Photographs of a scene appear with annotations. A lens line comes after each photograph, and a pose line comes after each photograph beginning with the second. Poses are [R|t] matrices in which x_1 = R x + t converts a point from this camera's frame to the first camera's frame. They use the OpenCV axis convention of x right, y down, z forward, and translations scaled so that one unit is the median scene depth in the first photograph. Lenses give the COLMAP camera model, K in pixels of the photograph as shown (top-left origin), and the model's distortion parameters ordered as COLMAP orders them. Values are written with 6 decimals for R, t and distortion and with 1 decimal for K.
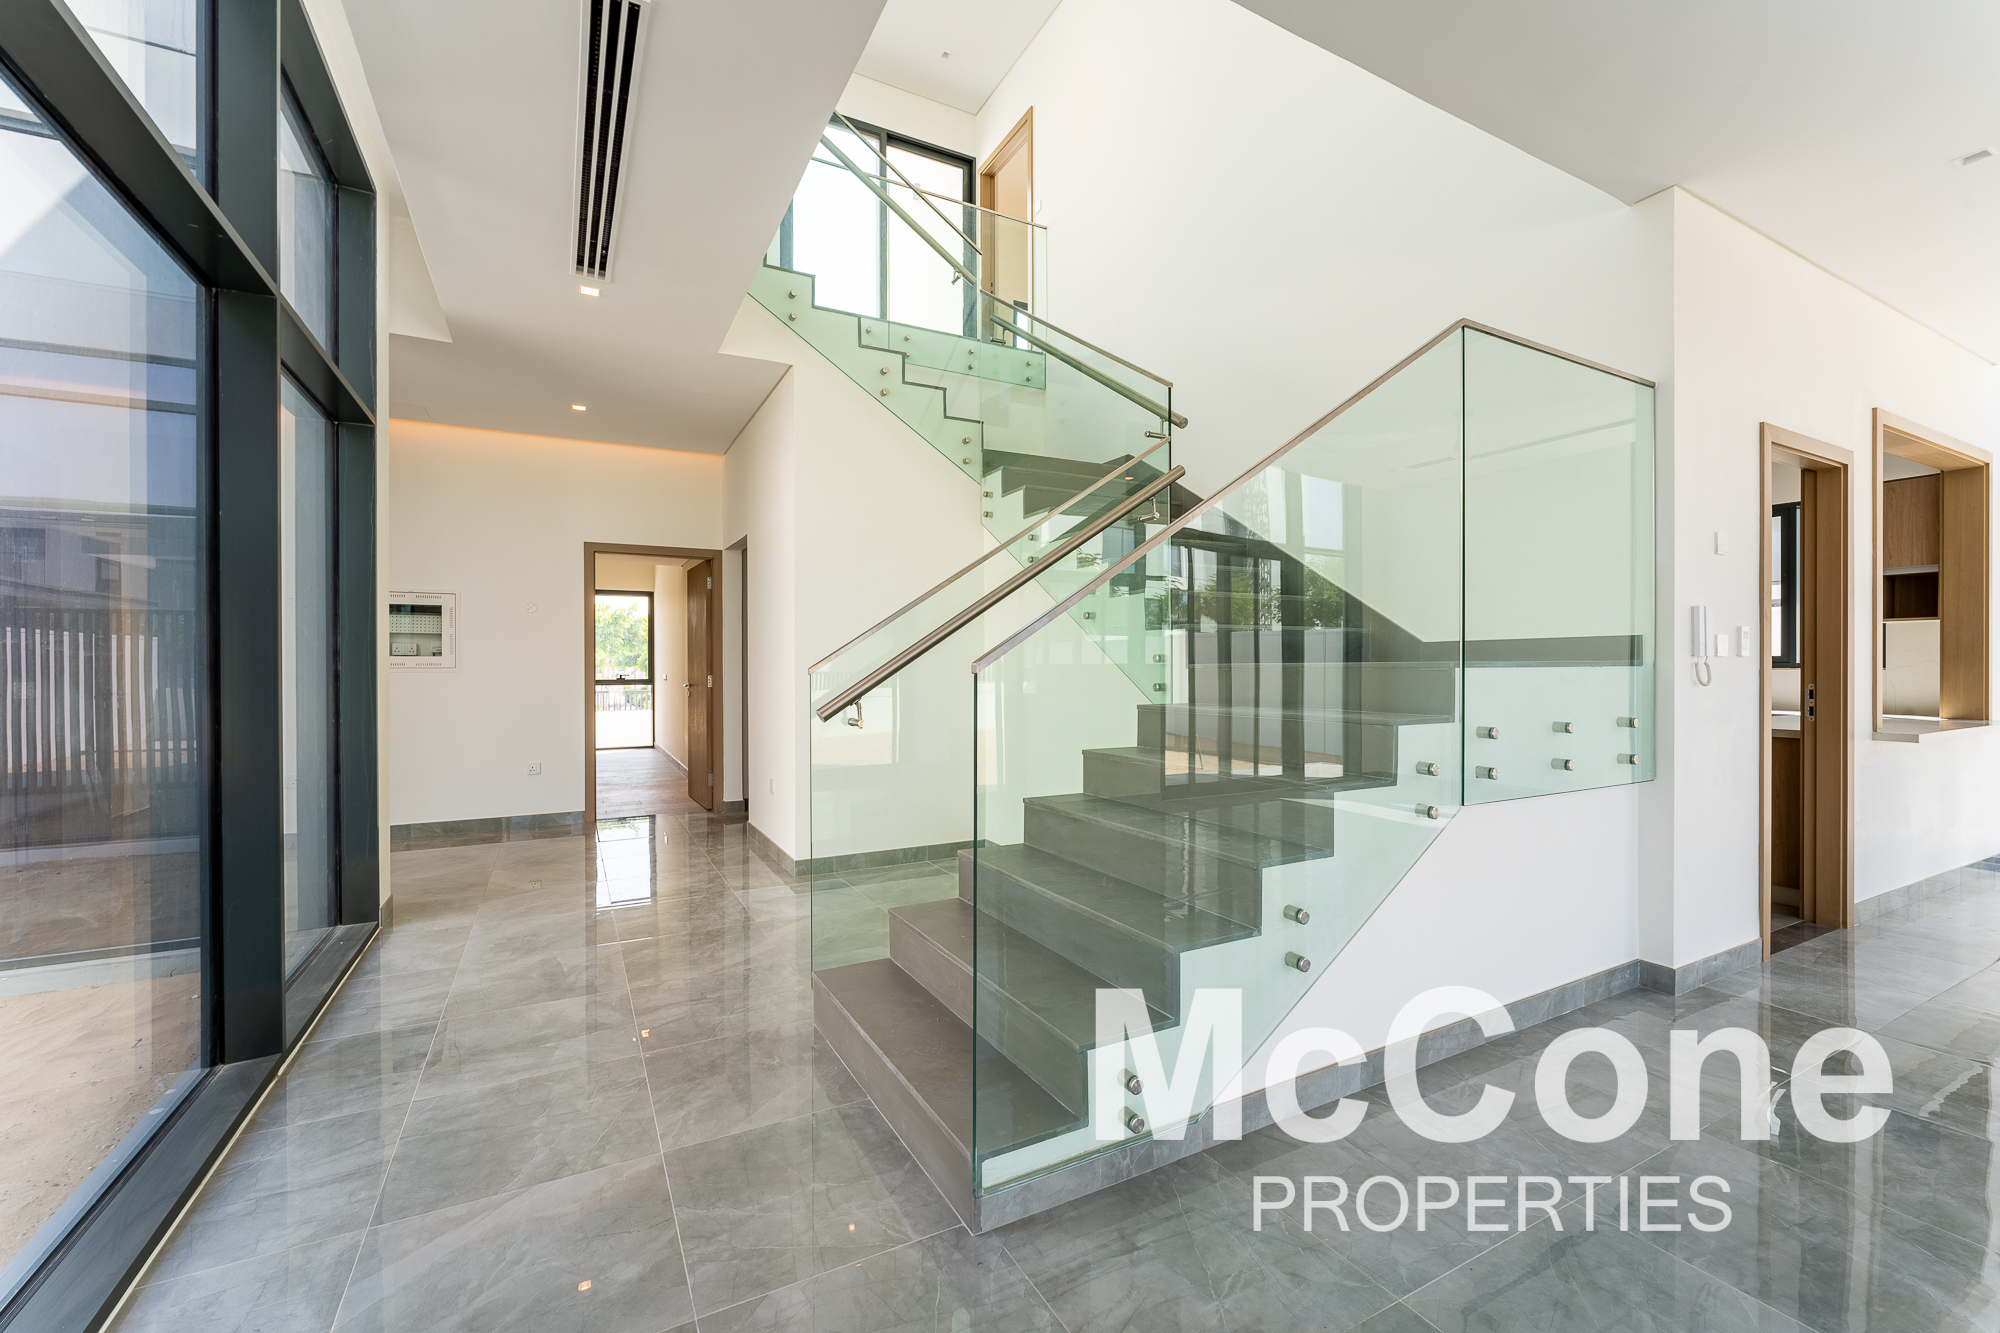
lens RADIAL K [[824.9, 0, 999.5], [0, 824.9, 670.7], [0, 0, 1]] dist [-0.003789, 0.001162]
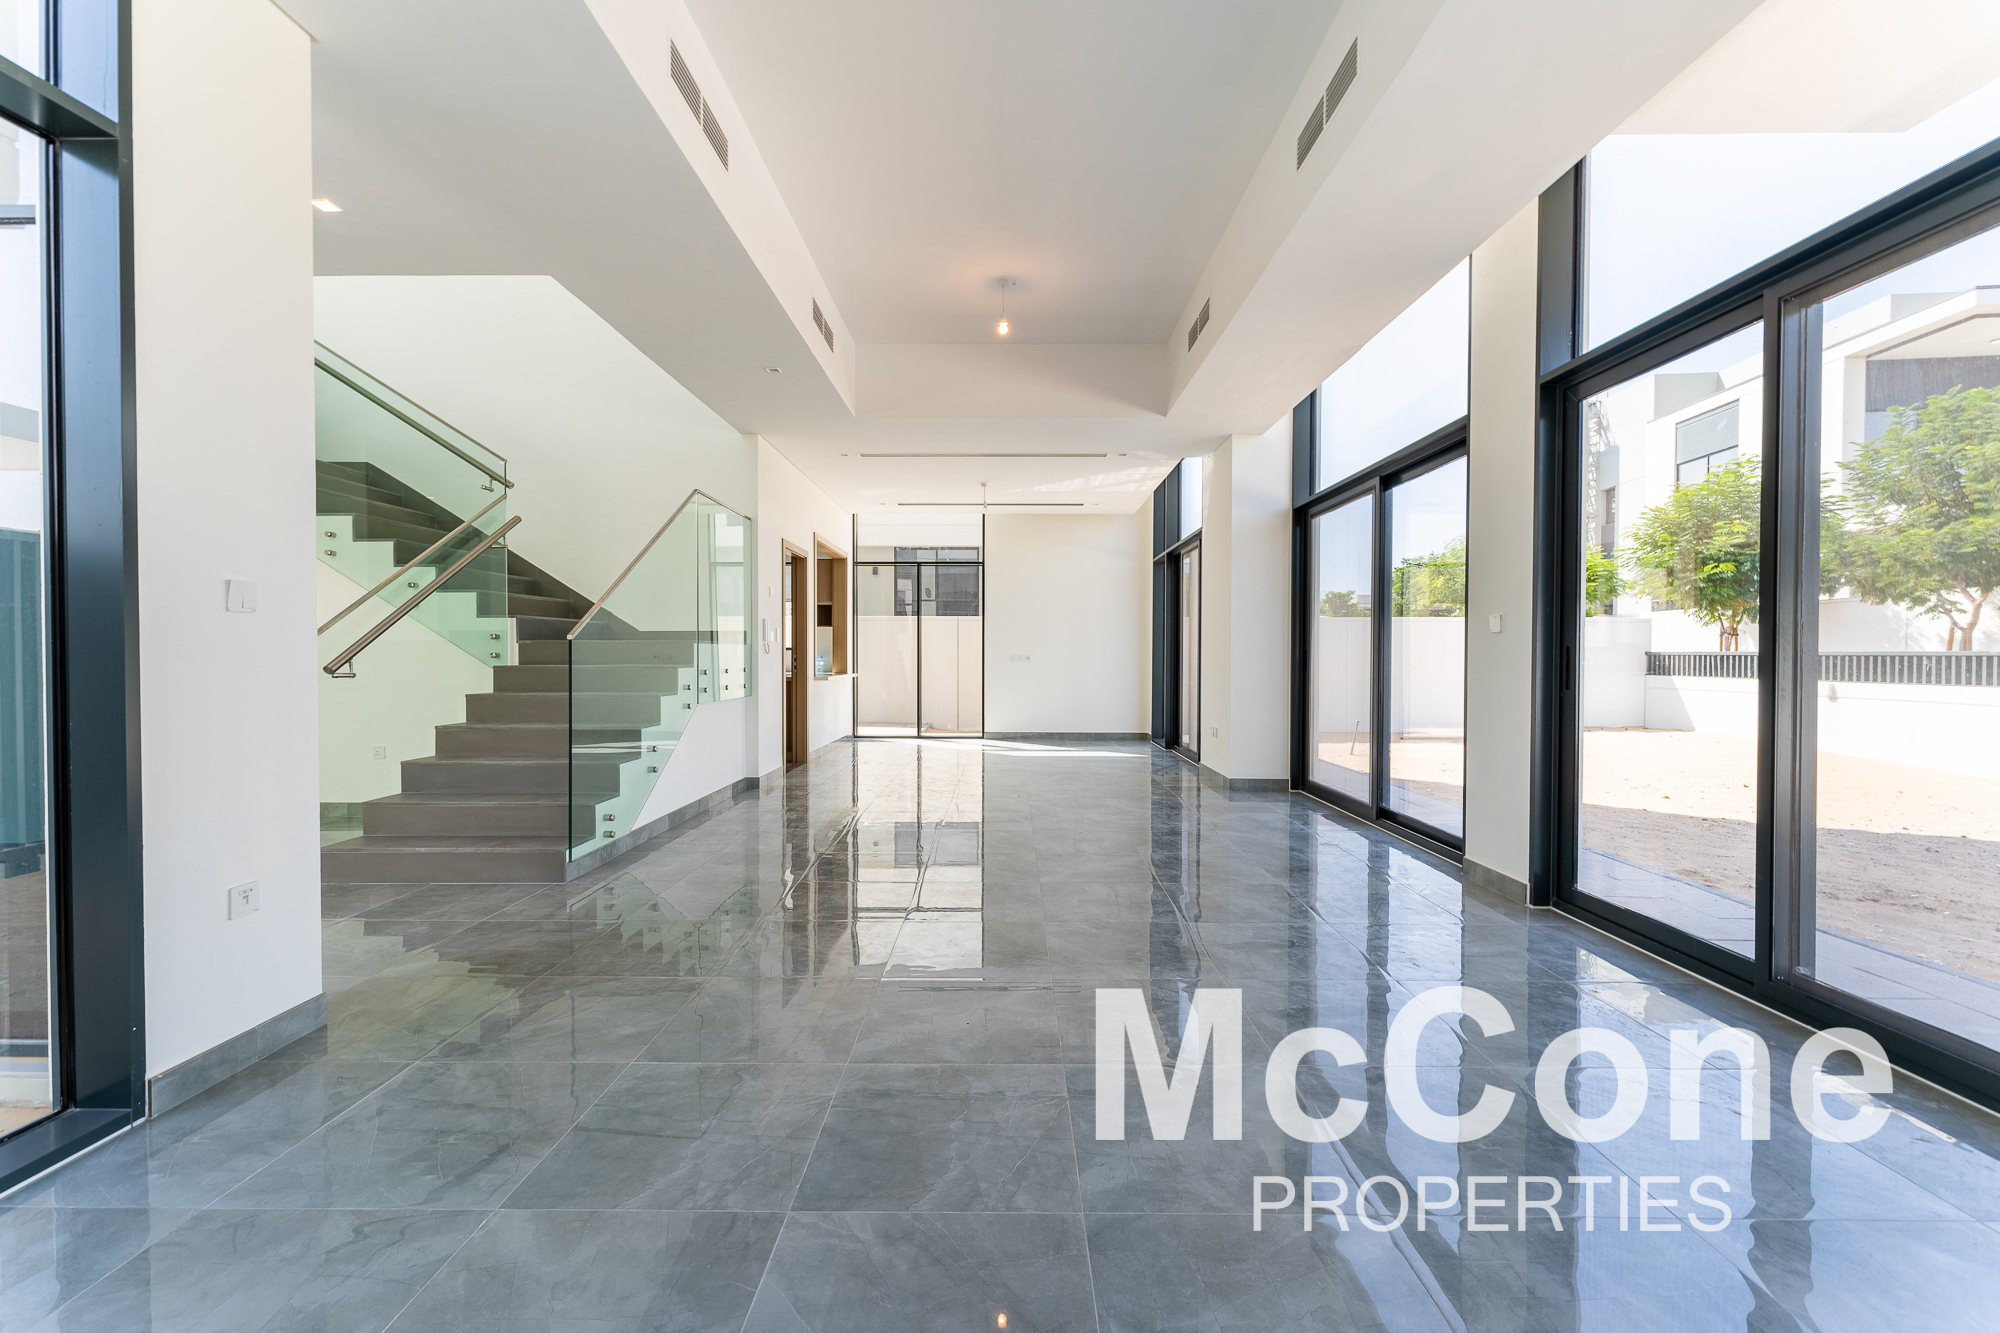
lens RADIAL K [[824.9, 0, 1008.8], [0, 824.9, 665.0], [0, 0, 1]] dist [-0.003789, 0.001162]
pose [[0.475742, -0.009041, 0.879538, -0.839071], [-0.000877, 0.999942, 0.010753, 0.025437], [-0.879584, -0.005887, 0.475706, -0.682604]]
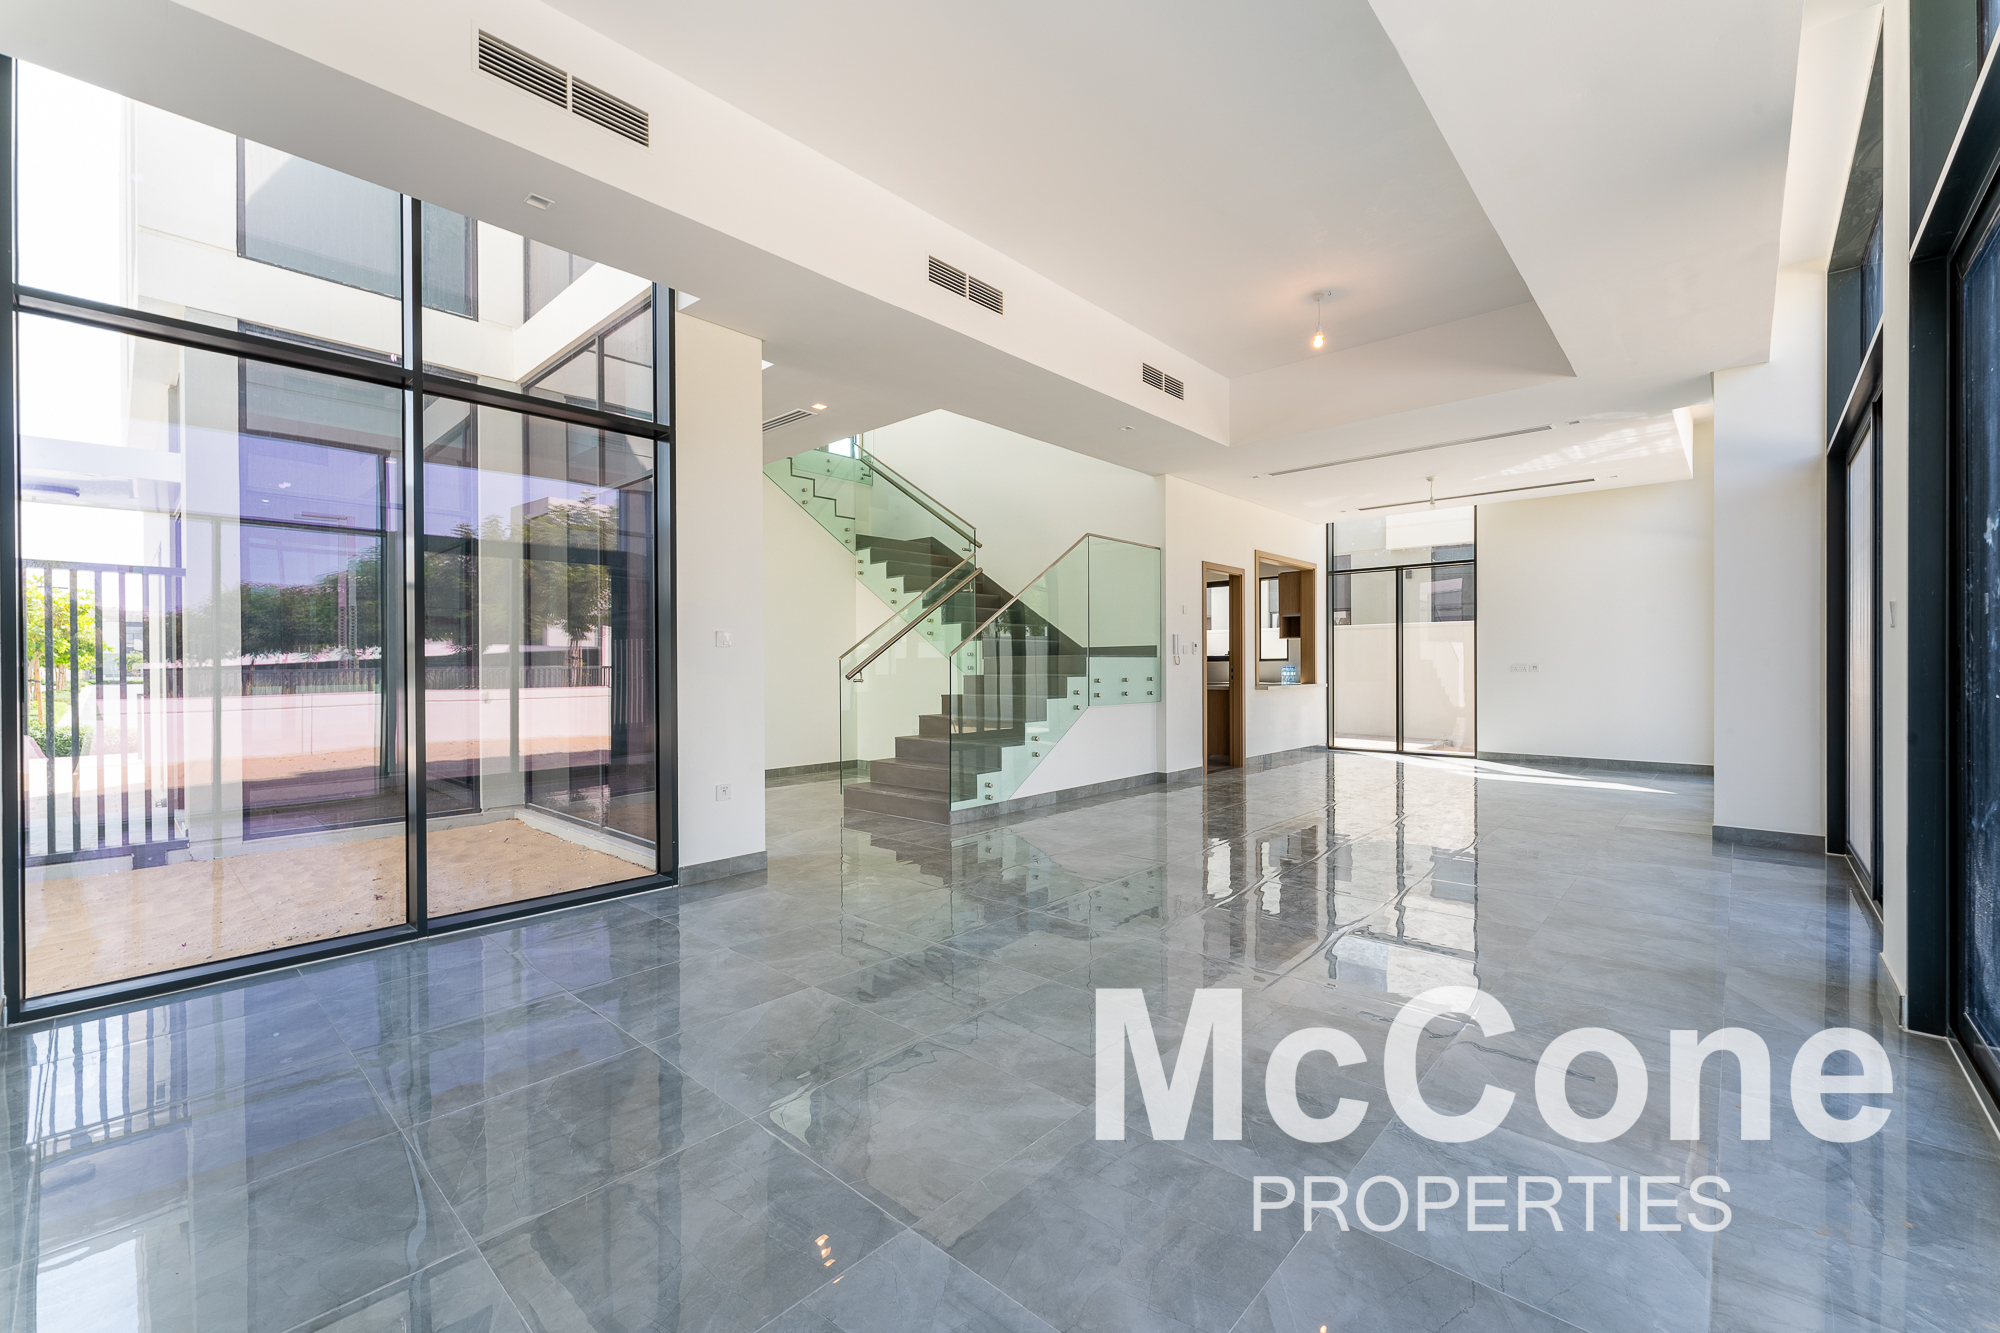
lens RADIAL K [[824.9, 0, 986.3], [0, 824.9, 663.0], [0, 0, 1]] dist [-0.003789, 0.001162]
pose [[0.947761, -0.002632, 0.318970, -0.542974], [0.004971, 0.999966, -0.006519, 0.027251], [-0.318942, 0.007764, 0.947743, -1.268753]]
